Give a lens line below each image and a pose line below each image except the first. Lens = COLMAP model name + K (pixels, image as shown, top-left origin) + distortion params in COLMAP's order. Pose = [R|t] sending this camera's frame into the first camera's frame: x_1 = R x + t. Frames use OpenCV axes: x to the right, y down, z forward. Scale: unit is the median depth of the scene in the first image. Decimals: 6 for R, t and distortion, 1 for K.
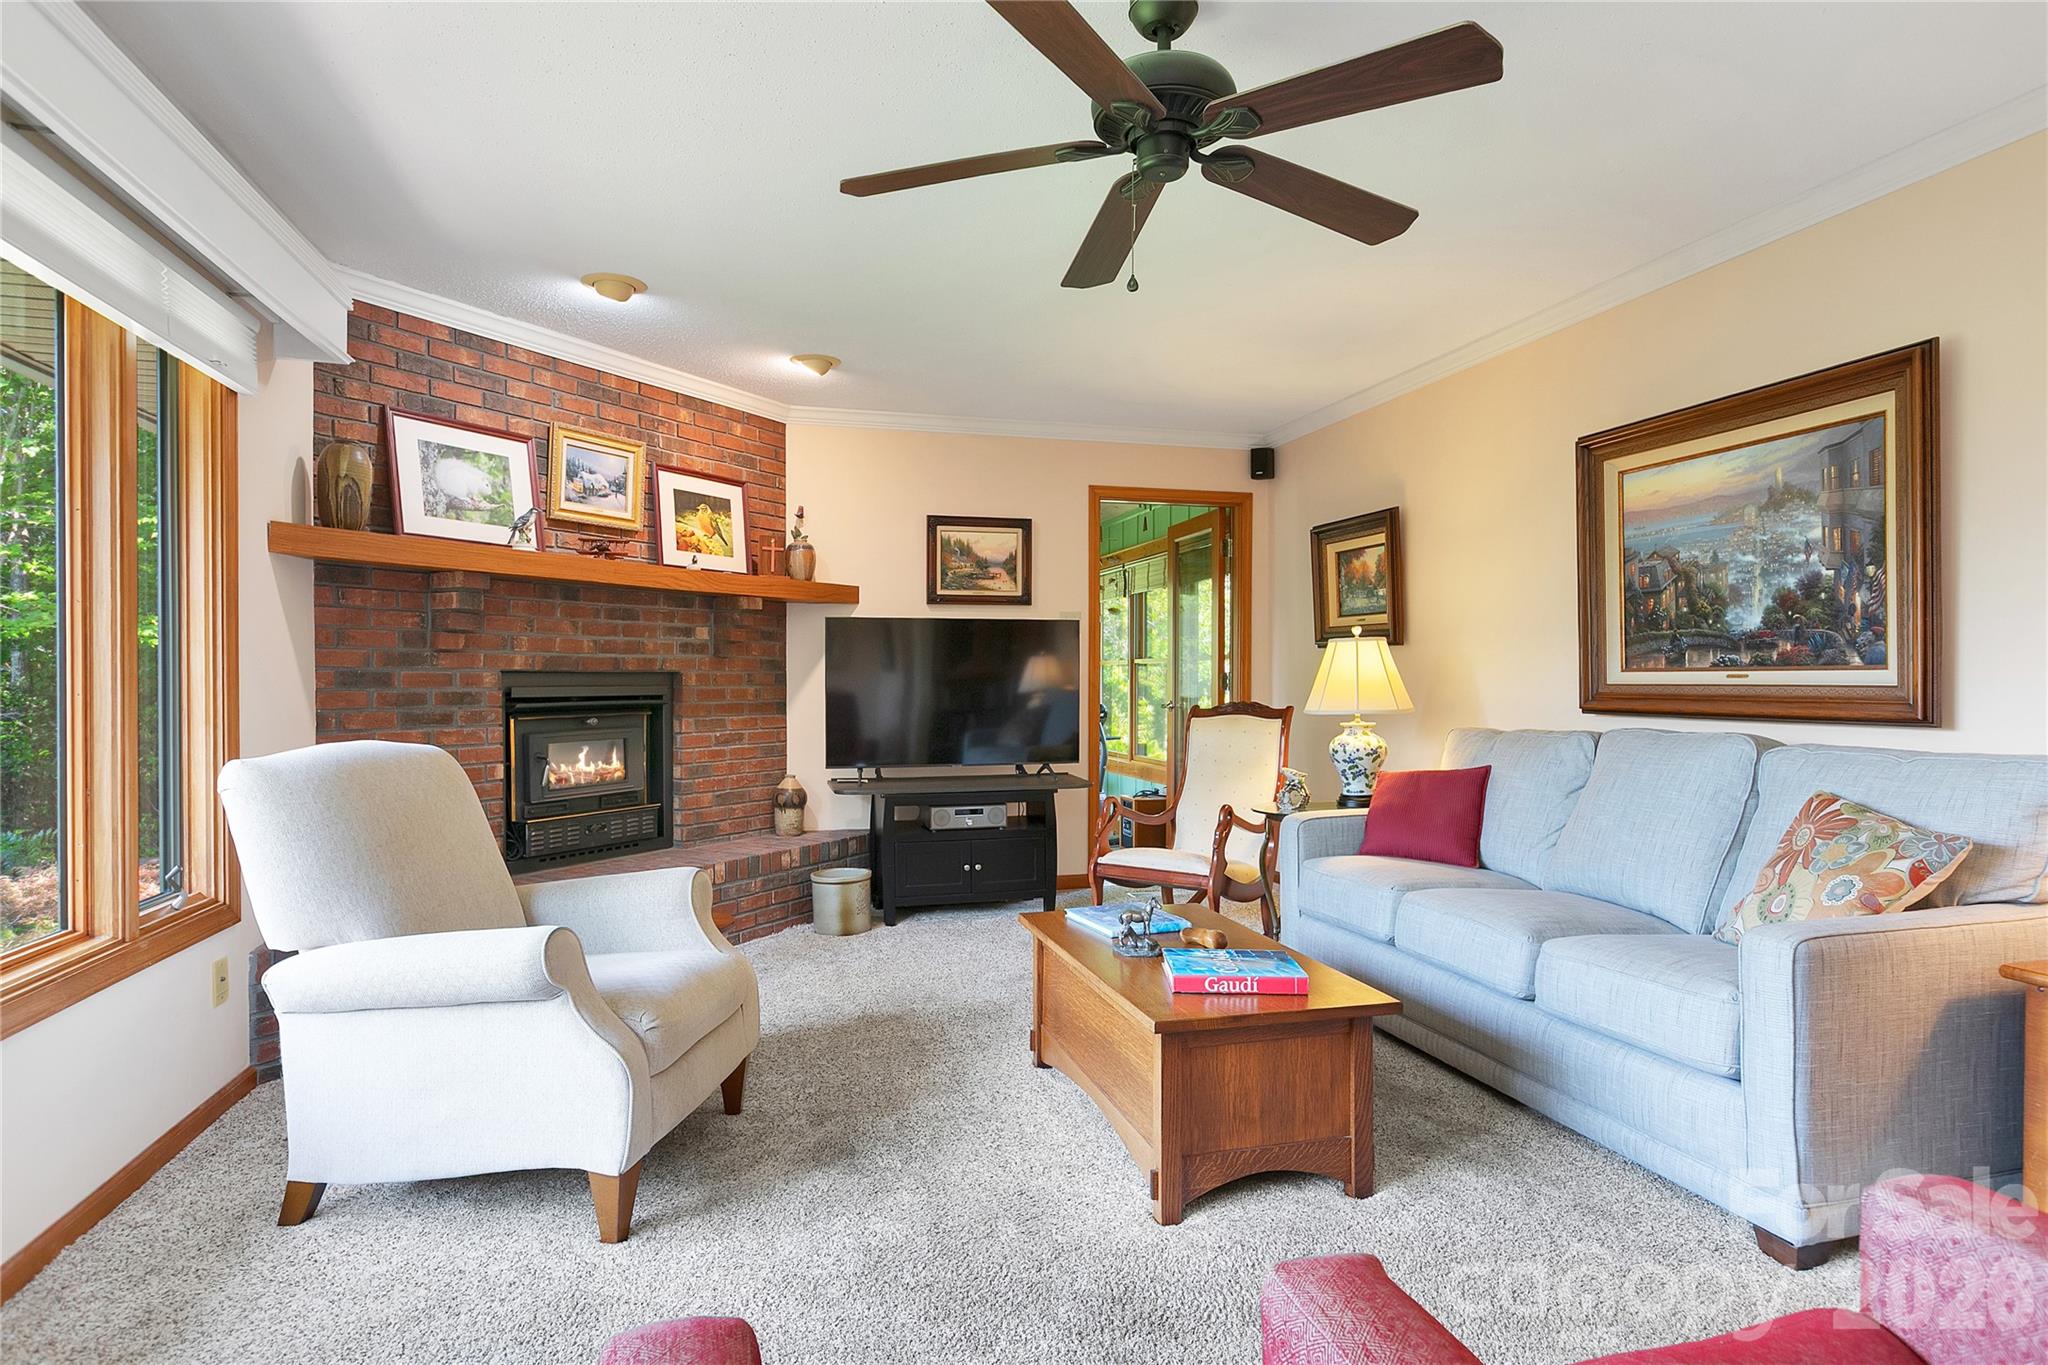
lens RADIAL K [[1119.4, 0, 1024.0], [0, 1119.4, 682.5], [0, 0, 1]] dist [0.002038, 0.000188]
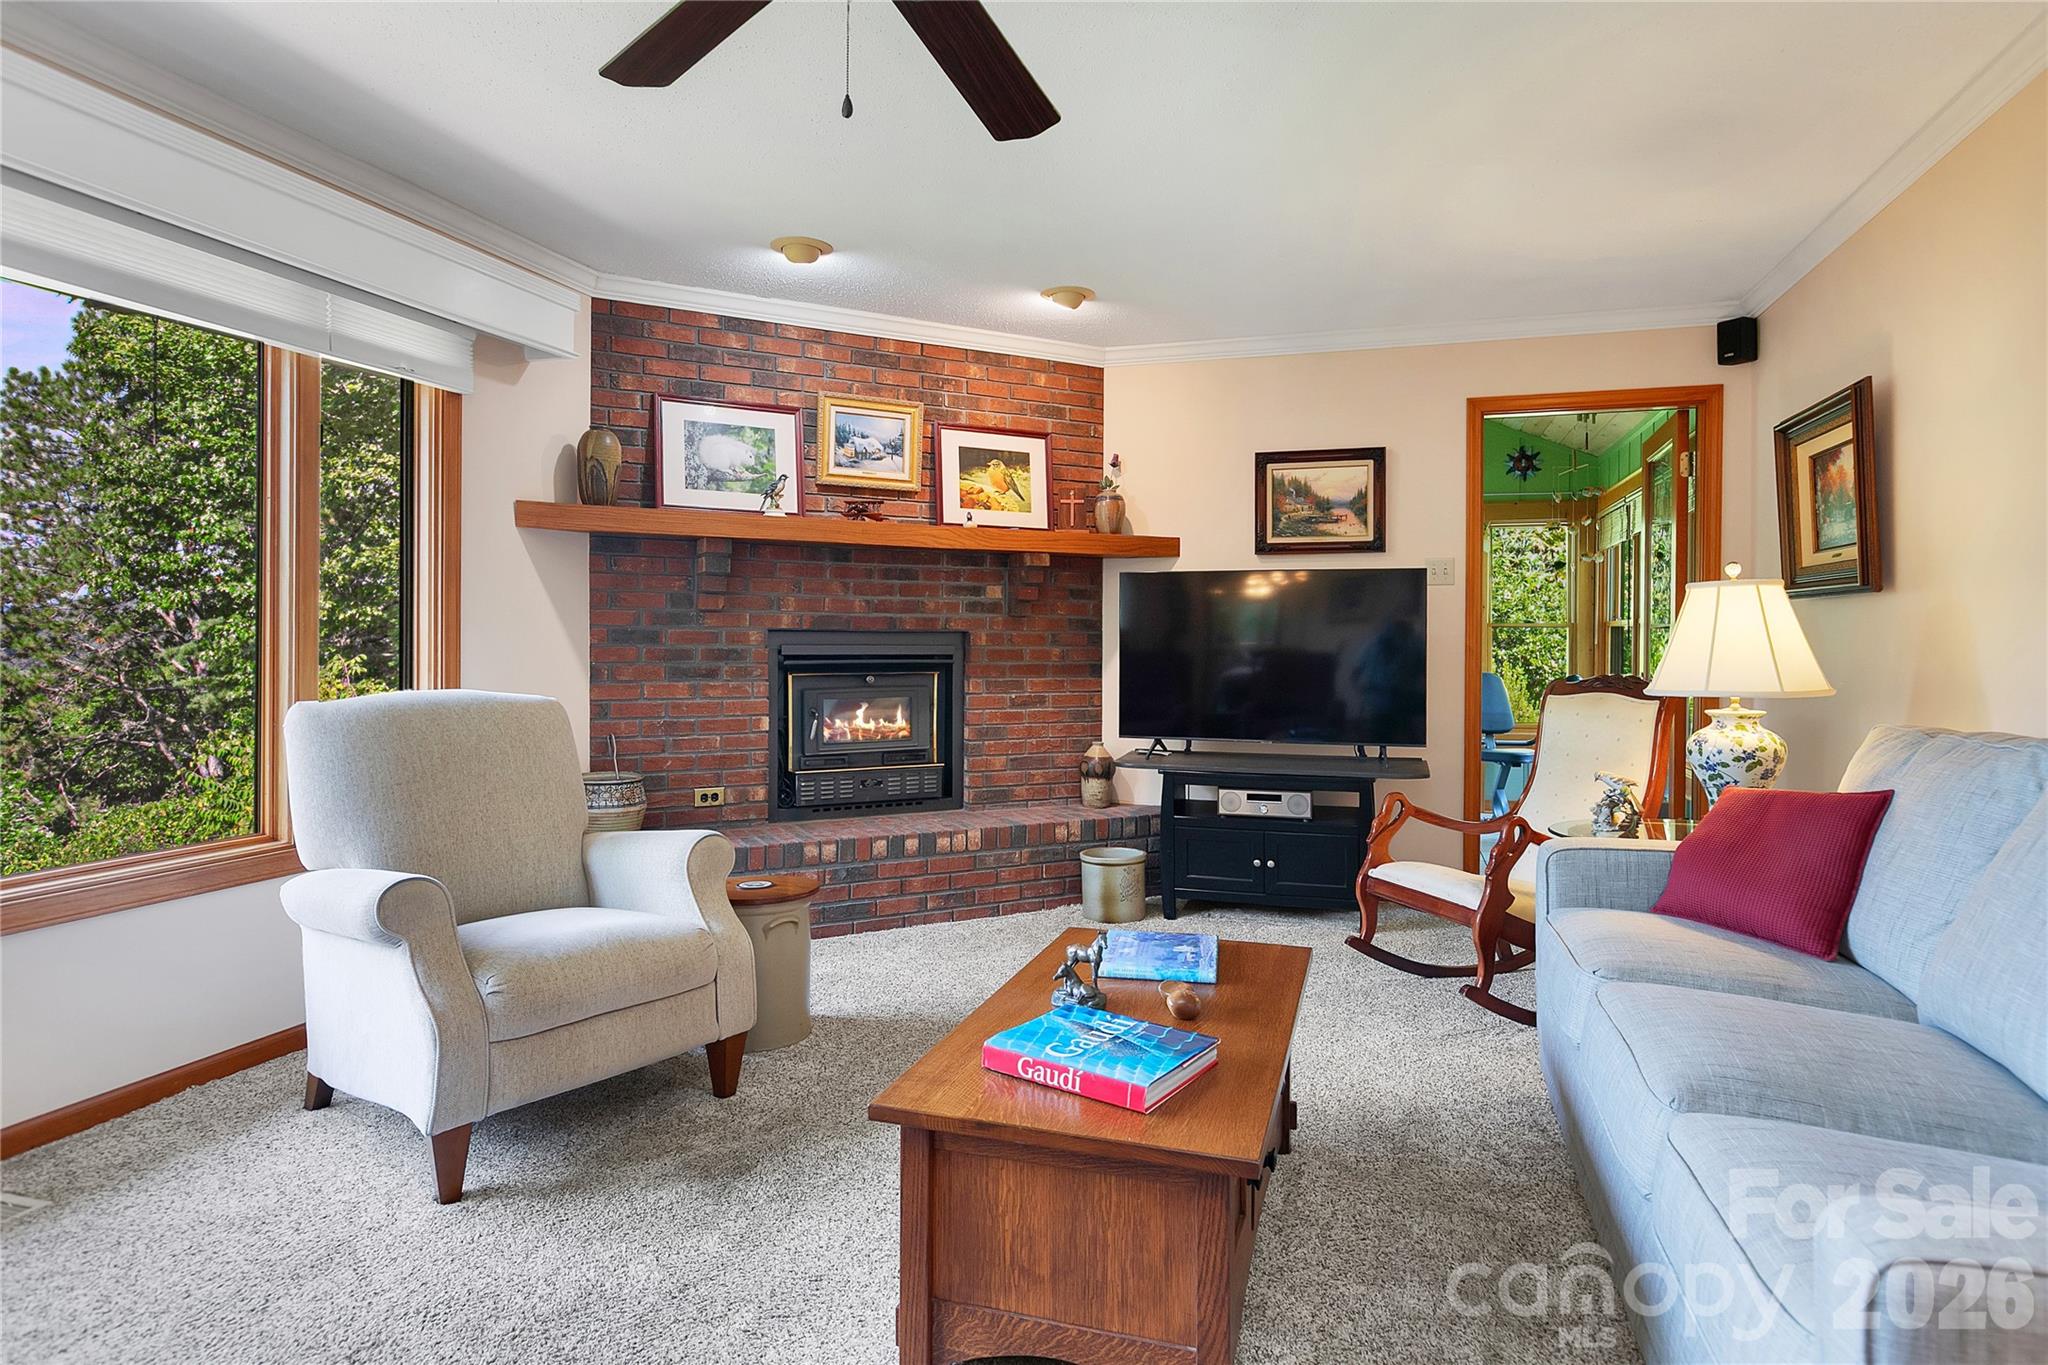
lens RADIAL K [[1124.0, 0, 1022.9], [0, 1124.0, 635.6], [0, 0, 1]] dist [0.002422, 0.001322]
pose [[0.843337, 0.004265, -0.537369, 0.306910], [-0.009019, 0.999940, -0.006218, -0.000087], [0.537310, 0.010091, 0.843325, 0.220281]]
